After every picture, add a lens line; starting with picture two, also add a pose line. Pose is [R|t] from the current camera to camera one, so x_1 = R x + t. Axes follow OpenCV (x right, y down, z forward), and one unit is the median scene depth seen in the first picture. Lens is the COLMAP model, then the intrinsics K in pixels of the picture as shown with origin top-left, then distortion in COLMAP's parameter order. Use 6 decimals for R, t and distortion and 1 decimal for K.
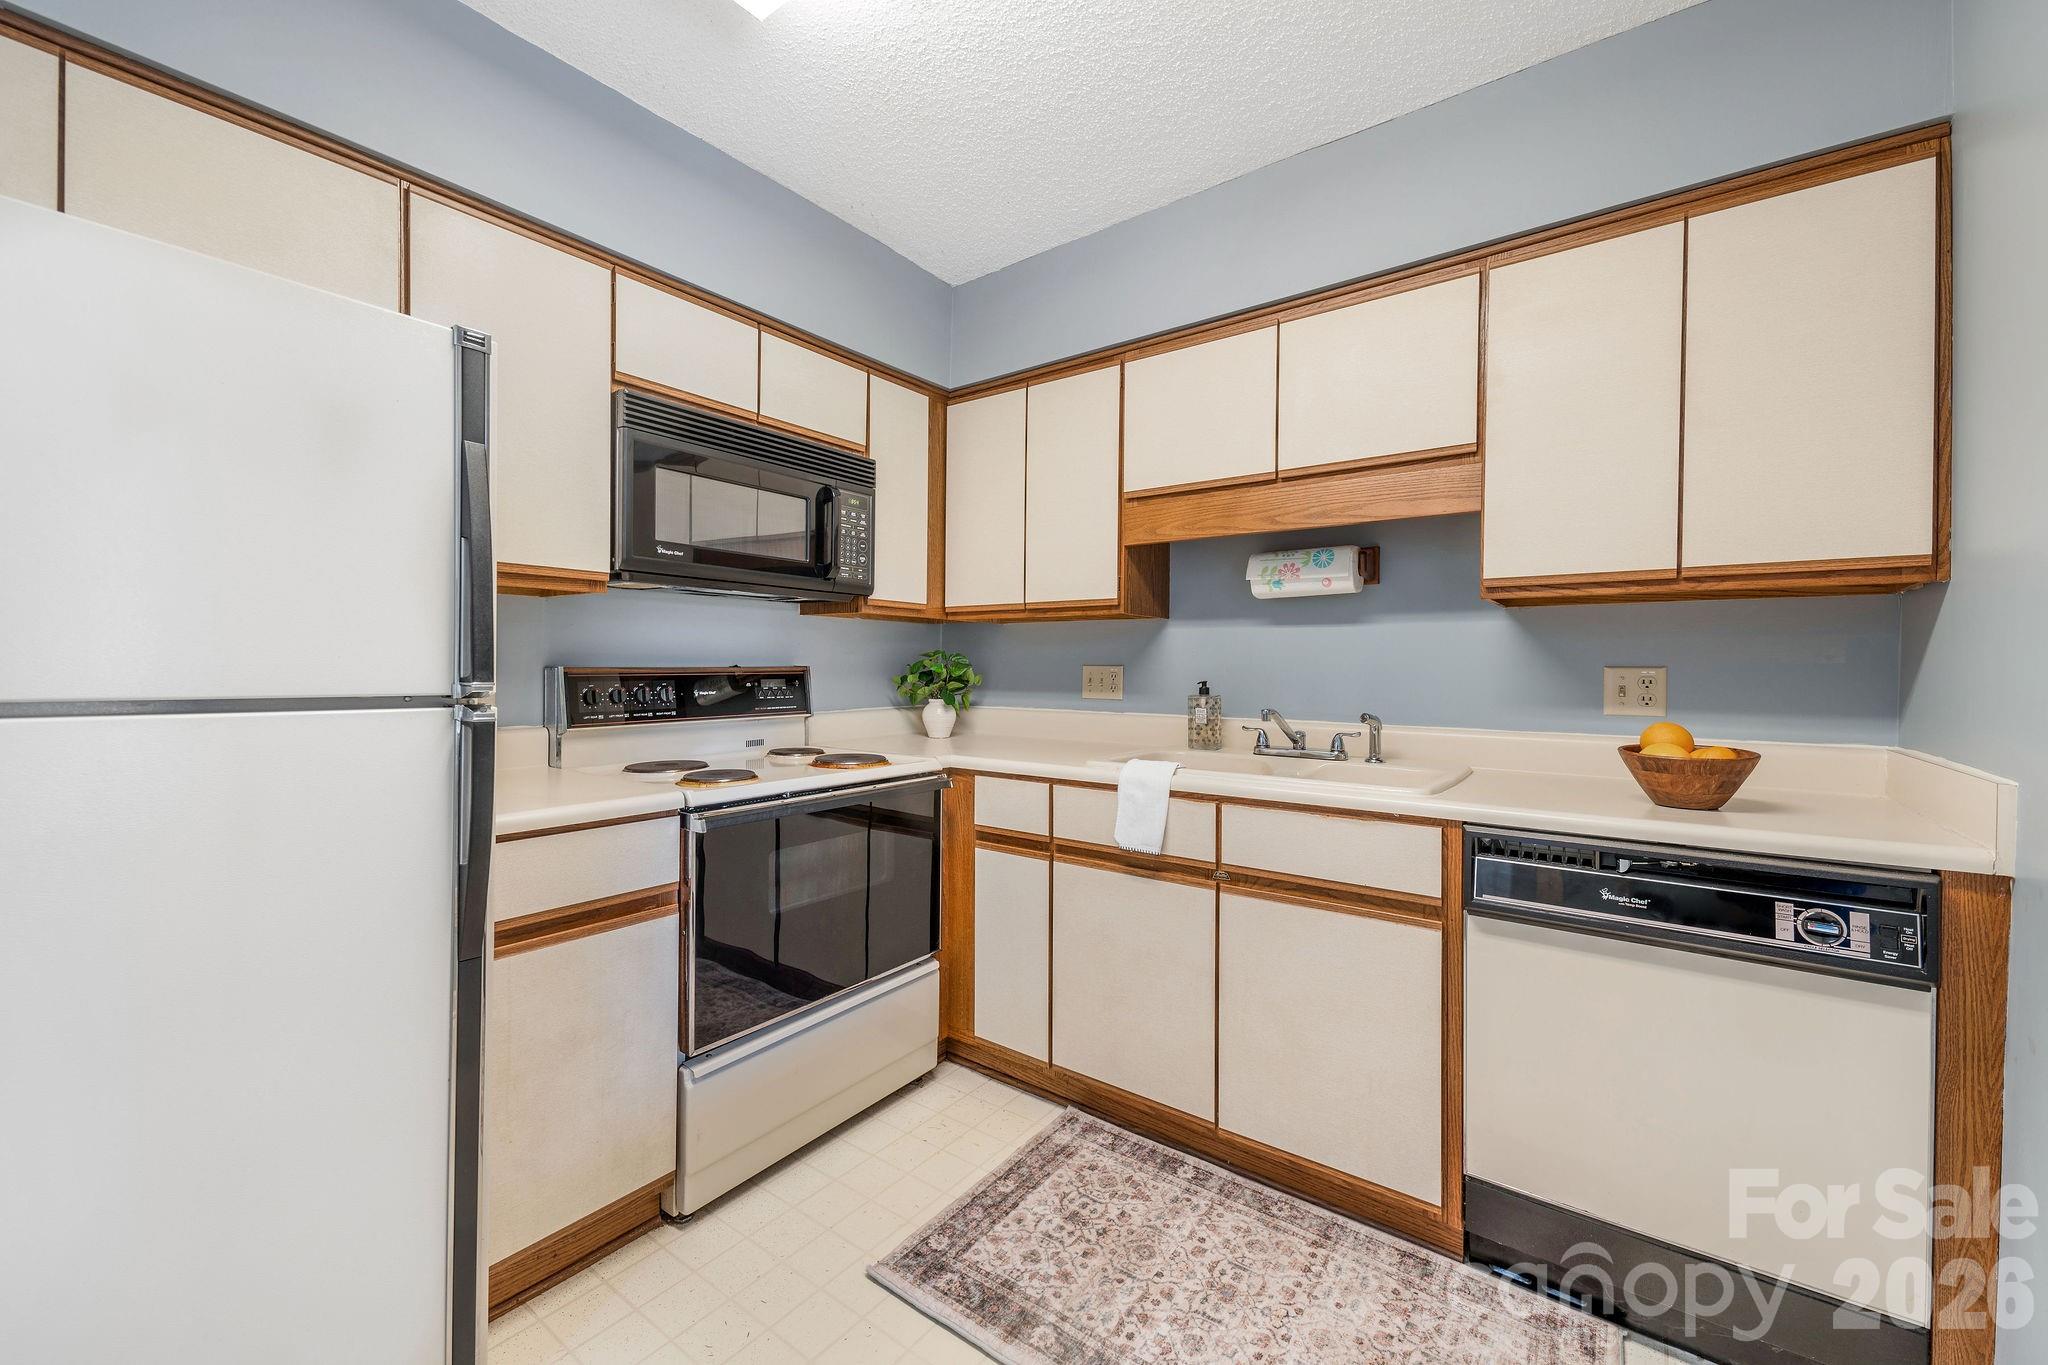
lens RADIAL K [[806.8, 0, 997.7], [0, 806.8, 673.7], [0, 0, 1]] dist [0.016772, -0.009539]
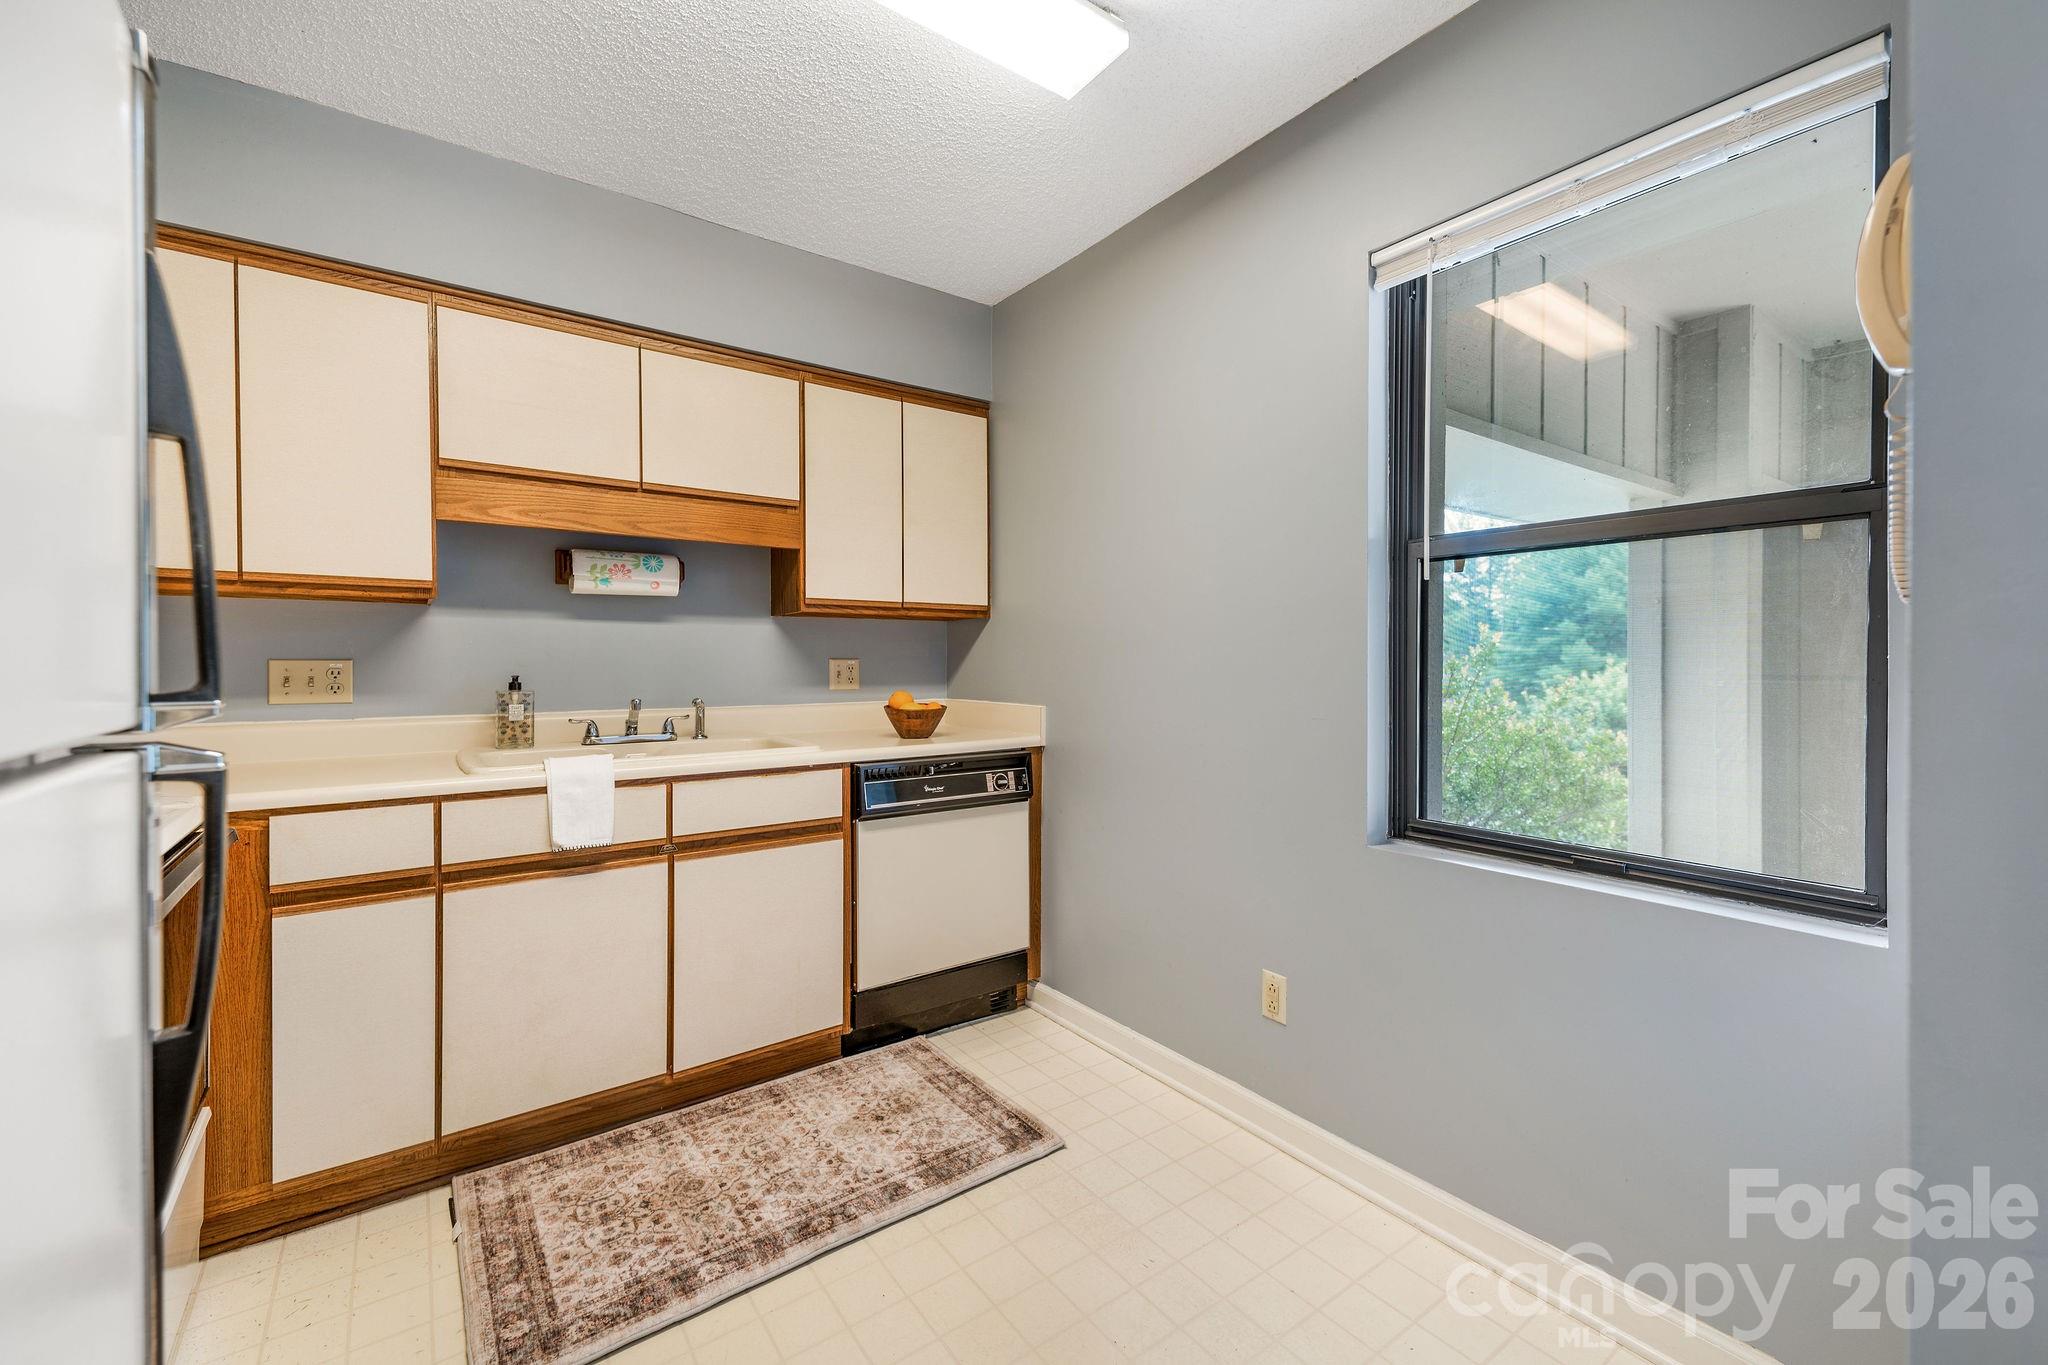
lens RADIAL K [[848.2, 0, 1022.5], [0, 848.2, 667.8], [0, 0, 1]] dist [0.025577, -0.008995]
pose [[0.289683, -0.016117, 0.956987, -0.744579], [0.009900, 0.999855, 0.013843, -0.011281], [-0.957071, 0.005464, 0.289801, 0.204129]]
